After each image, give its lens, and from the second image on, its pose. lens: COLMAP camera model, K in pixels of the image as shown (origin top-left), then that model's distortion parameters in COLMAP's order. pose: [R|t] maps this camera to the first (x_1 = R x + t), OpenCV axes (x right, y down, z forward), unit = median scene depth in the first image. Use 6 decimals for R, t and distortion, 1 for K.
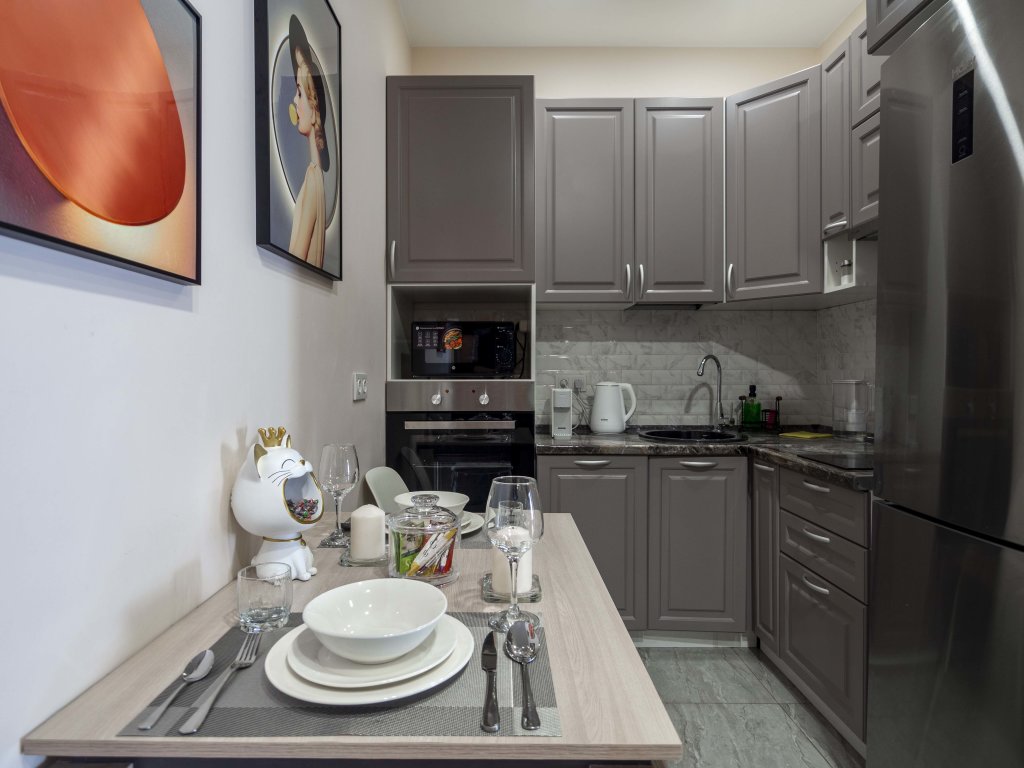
lens RADIAL K [[574.4, 0, 510.4], [0, 574.4, 377.0], [0, 0, 1]] dist [0.002608, -0.003845]
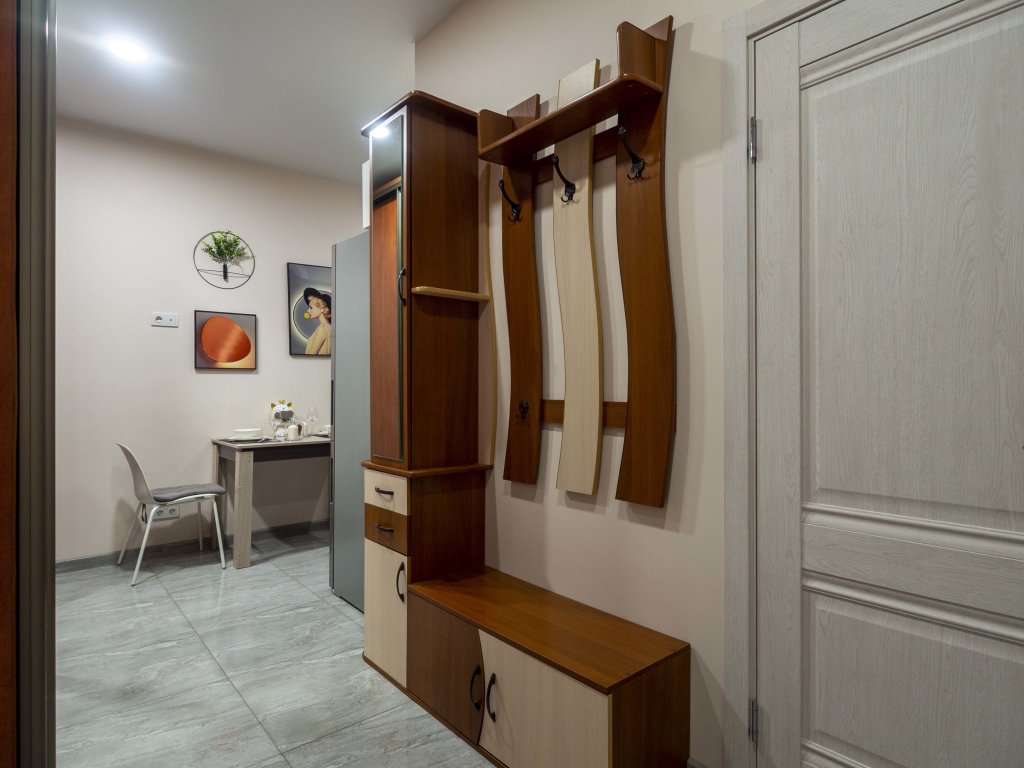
lens RADIAL K [[574.4, 0, 505.7], [0, 574.4, 385.5], [0, 0, 1]] dist [0.002608, -0.003845]
pose [[0.645847, -0.006322, -0.763441, 1.634258], [-0.000294, 0.999964, -0.008529, 0.007568], [0.763467, 0.005733, 0.645822, -0.194276]]
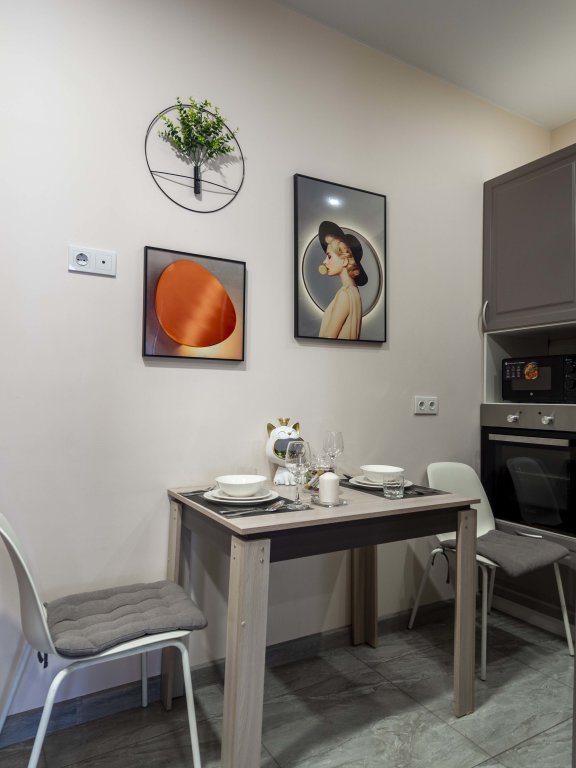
lens RADIAL K [[503.3, 0, 286.6], [0, 503.3, 387.3], [0, 0, 1]] dist [0.001274, -0.003152]
pose [[0.510737, -0.007899, -0.859701, 0.566326], [-0.020801, 0.999552, -0.021541, 0.003701], [0.859485, 0.028885, 0.510344, -0.010784]]
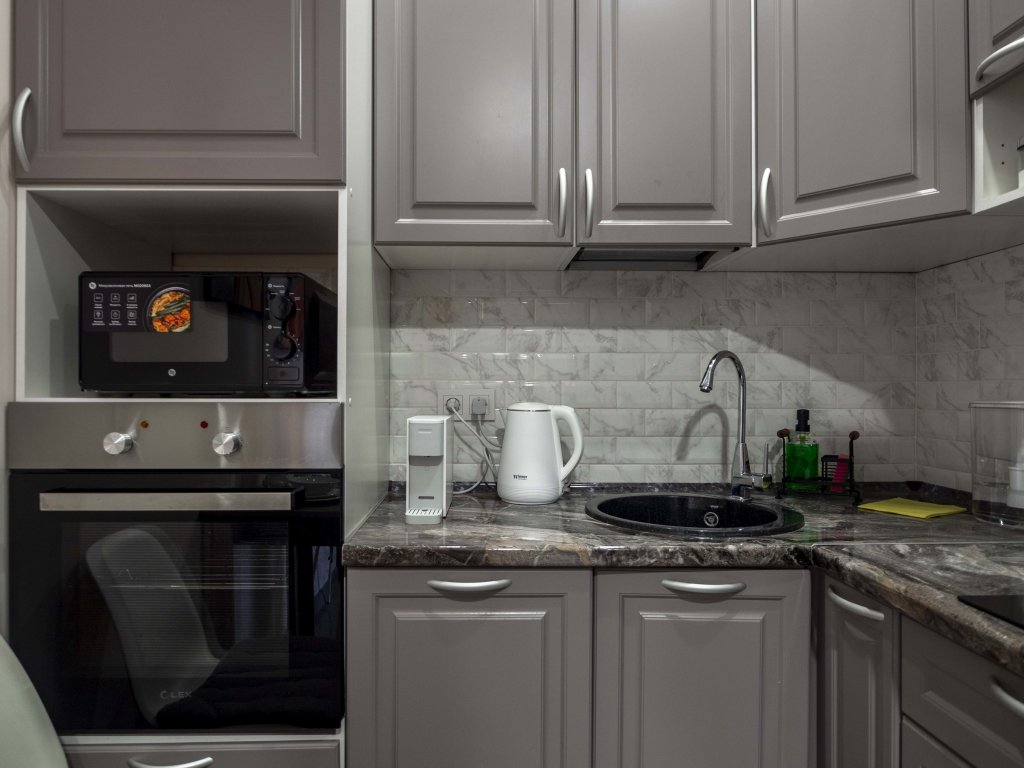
lens RADIAL K [[662.0, 0, 500.9], [0, 662.0, 389.0], [0, 0, 1]] dist [0.001409, -0.002042]
pose [[0.999656, 0.002350, 0.026121, 0.149181], [-0.002182, 0.999977, -0.006472, -0.000276], [-0.026135, 0.006413, 0.999638, 0.466497]]
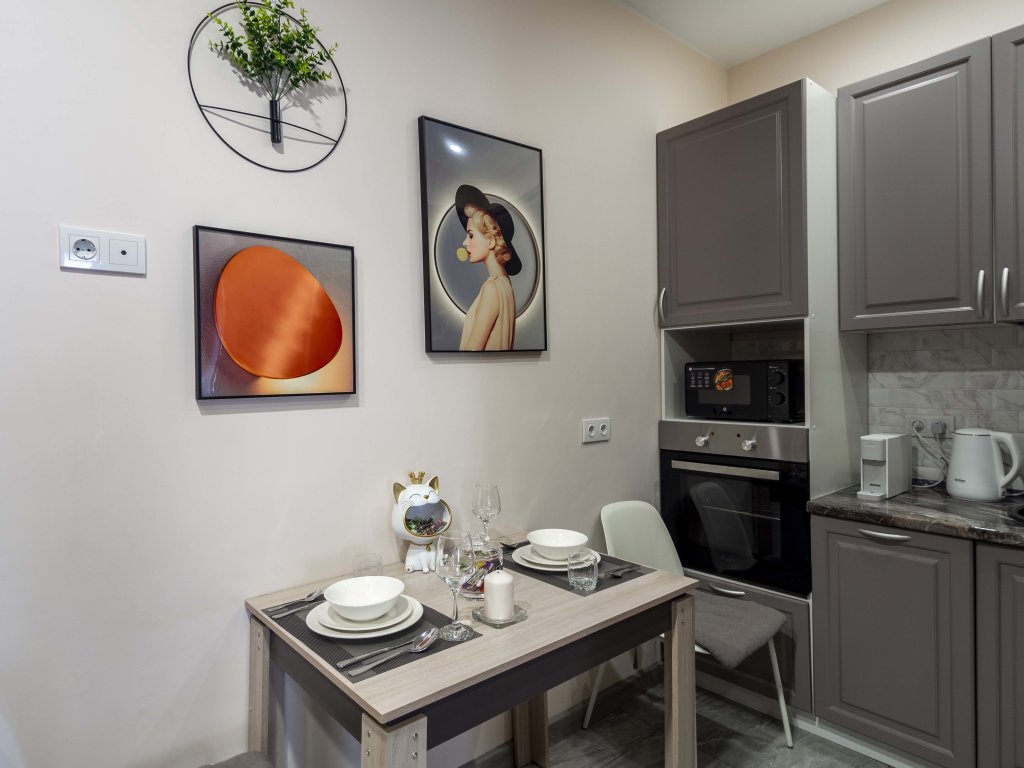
lens RADIAL K [[600.6, 0, 474.4], [0, 600.6, 376.5], [0, 0, 1]] dist [0.004125, -0.000695]
pose [[0.637325, -0.009384, -0.770538, 0.414693], [0.010697, 0.999937, -0.003329, -0.072700], [0.770520, -0.006121, 0.637386, 0.027127]]
